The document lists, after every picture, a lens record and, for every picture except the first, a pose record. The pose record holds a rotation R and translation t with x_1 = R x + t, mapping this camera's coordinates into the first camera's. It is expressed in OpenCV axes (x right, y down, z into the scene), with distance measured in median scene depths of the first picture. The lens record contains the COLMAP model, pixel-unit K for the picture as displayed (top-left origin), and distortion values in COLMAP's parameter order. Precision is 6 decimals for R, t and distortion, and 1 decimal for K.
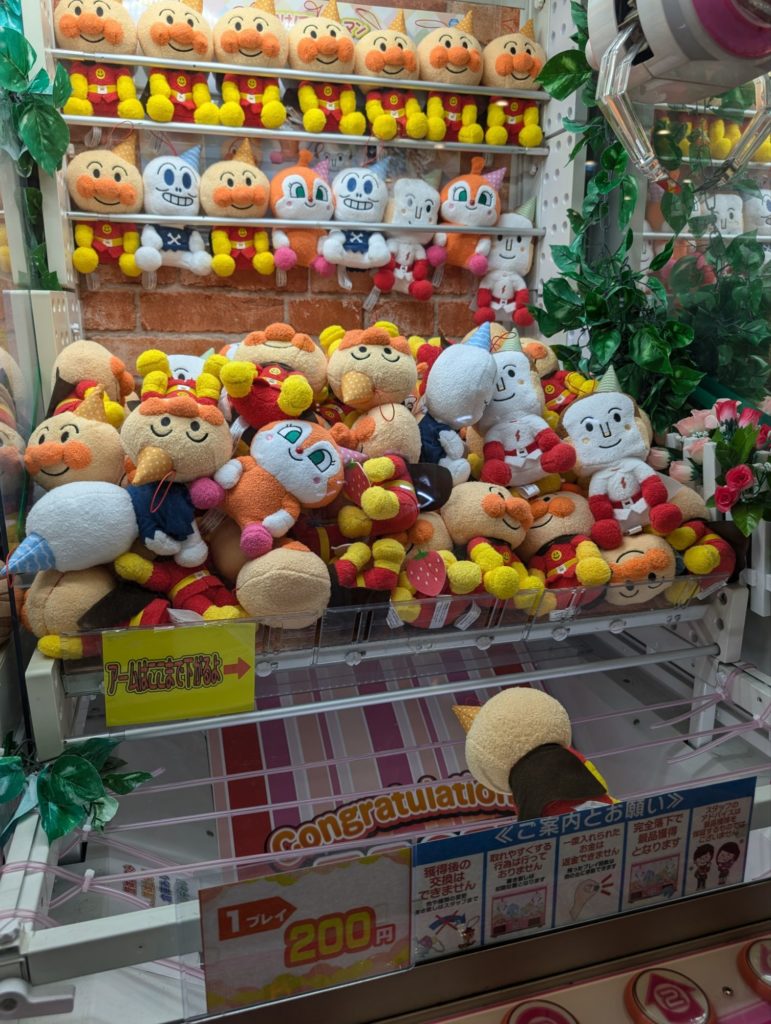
lens RADIAL K [[734.6, 0, 371.5], [0, 734.6, 528.8], [0, 0, 1]] dist [-0.009296, -0.000826]
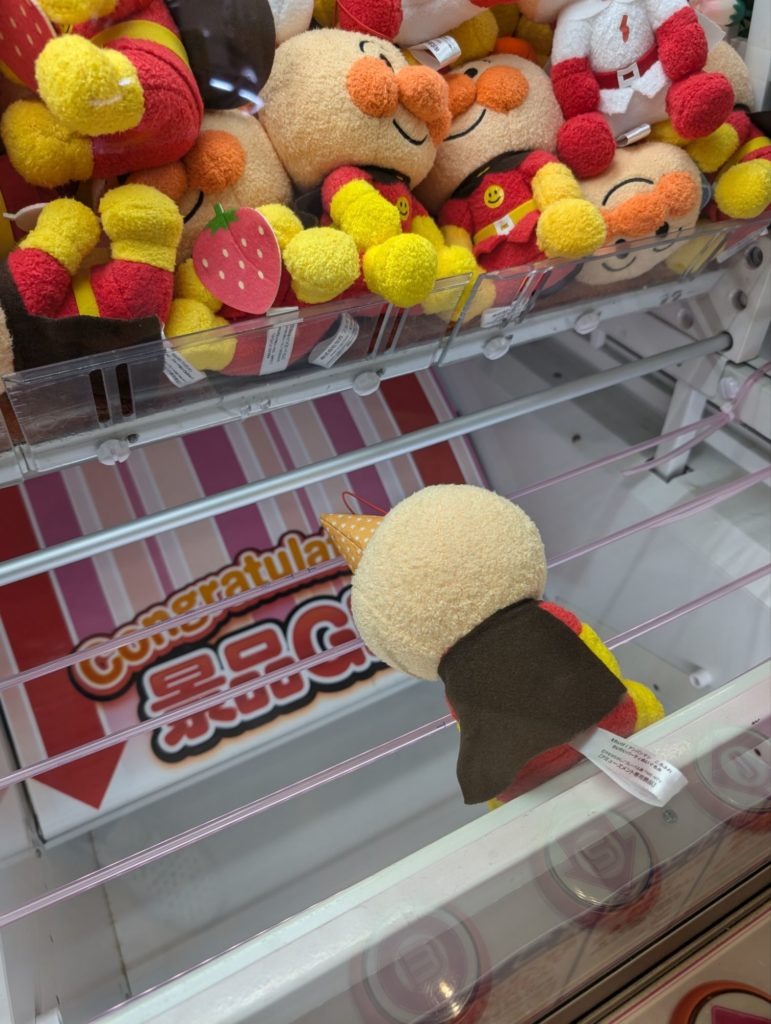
lens RADIAL K [[734.6, 0, 388.1], [0, 734.6, 512.8], [0, 0, 1]] dist [-0.009296, -0.000826]
pose [[0.974121, -0.138678, 0.178483, 0.056915], [0.043664, 0.890241, 0.453393, -0.002489], [-0.221768, -0.433866, 0.873258, 0.467340]]
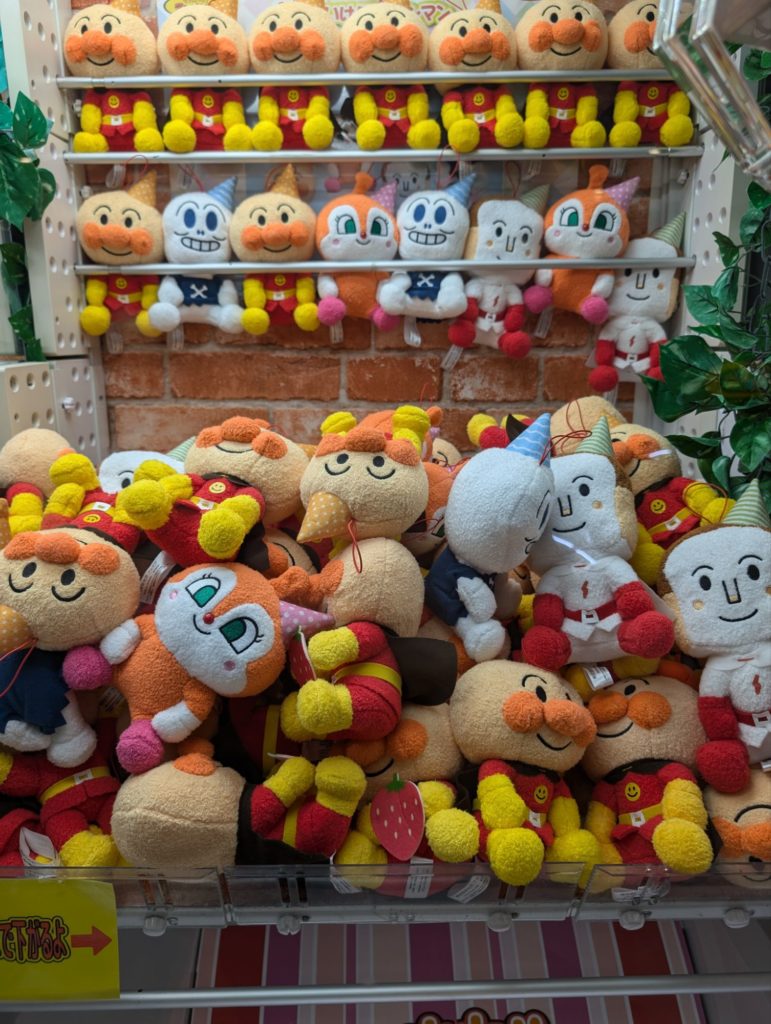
lens RADIAL K [[734.6, 0, 385.4], [0, 734.6, 517.8], [0, 0, 1]] dist [-0.009296, -0.000826]
pose [[0.965447, 0.048437, -0.256058, 0.195159], [-0.056968, 0.998037, -0.026003, -0.165334], [0.254296, 0.039692, 0.966311, 0.334929]]
